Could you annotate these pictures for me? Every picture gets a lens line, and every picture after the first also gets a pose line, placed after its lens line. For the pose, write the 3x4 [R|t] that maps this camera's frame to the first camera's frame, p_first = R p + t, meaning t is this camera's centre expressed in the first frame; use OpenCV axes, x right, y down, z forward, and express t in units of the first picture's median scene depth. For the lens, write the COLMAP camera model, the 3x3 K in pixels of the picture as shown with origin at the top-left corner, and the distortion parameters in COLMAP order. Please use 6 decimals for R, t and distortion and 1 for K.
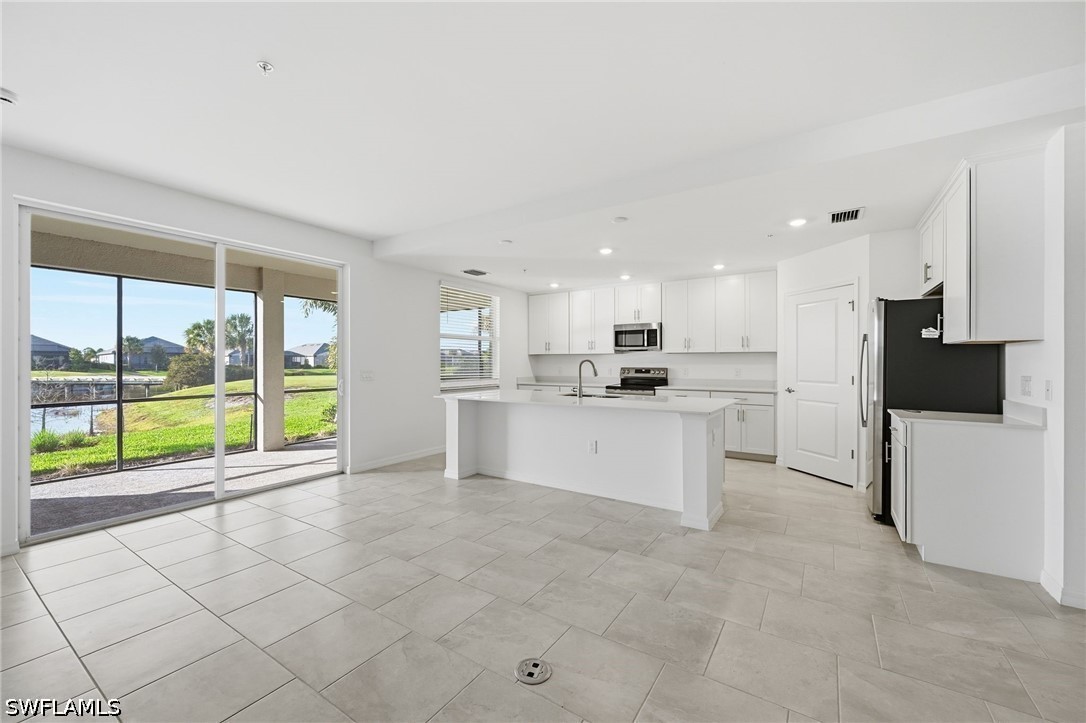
lens RADIAL K [[432.6, 0, 543.0], [0, 432.6, 361.5], [0, 0, 1]] dist [-0.000621, -0.000456]
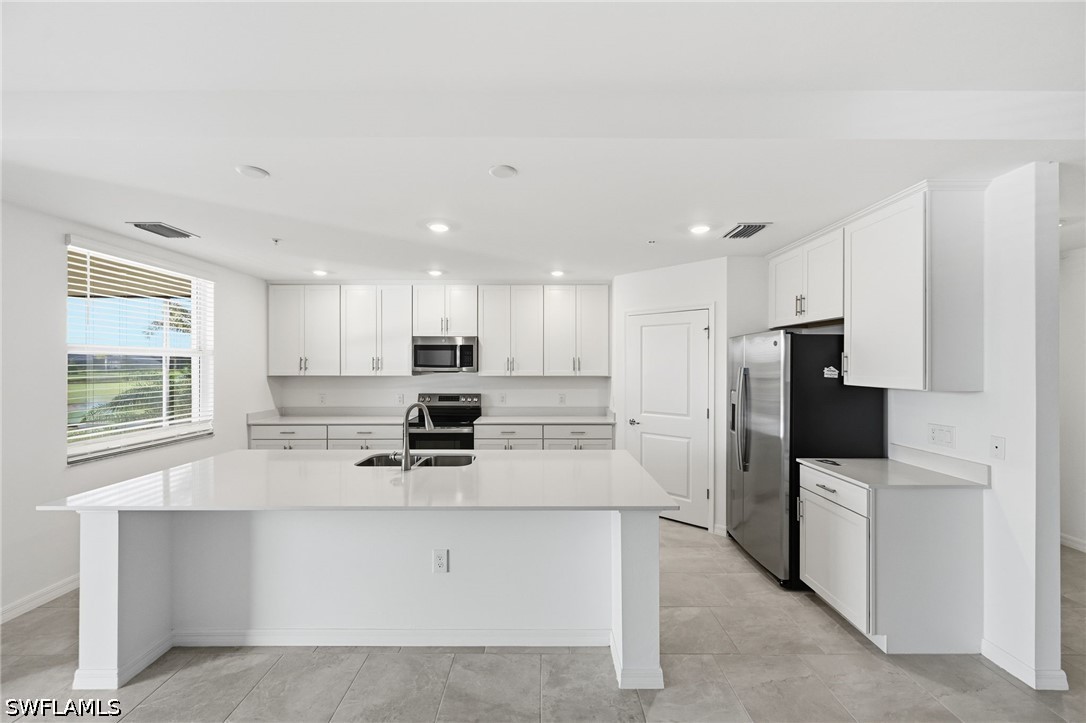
lens RADIAL K [[432.6, 0, 543.0], [0, 432.6, 361.5], [0, 0, 1]] dist [-0.000621, -0.000456]
pose [[0.832792, 0.004190, 0.553570, -0.064460], [-0.001601, 0.999985, -0.005160, -0.045789], [-0.553584, 0.003411, 0.832786, 0.316230]]
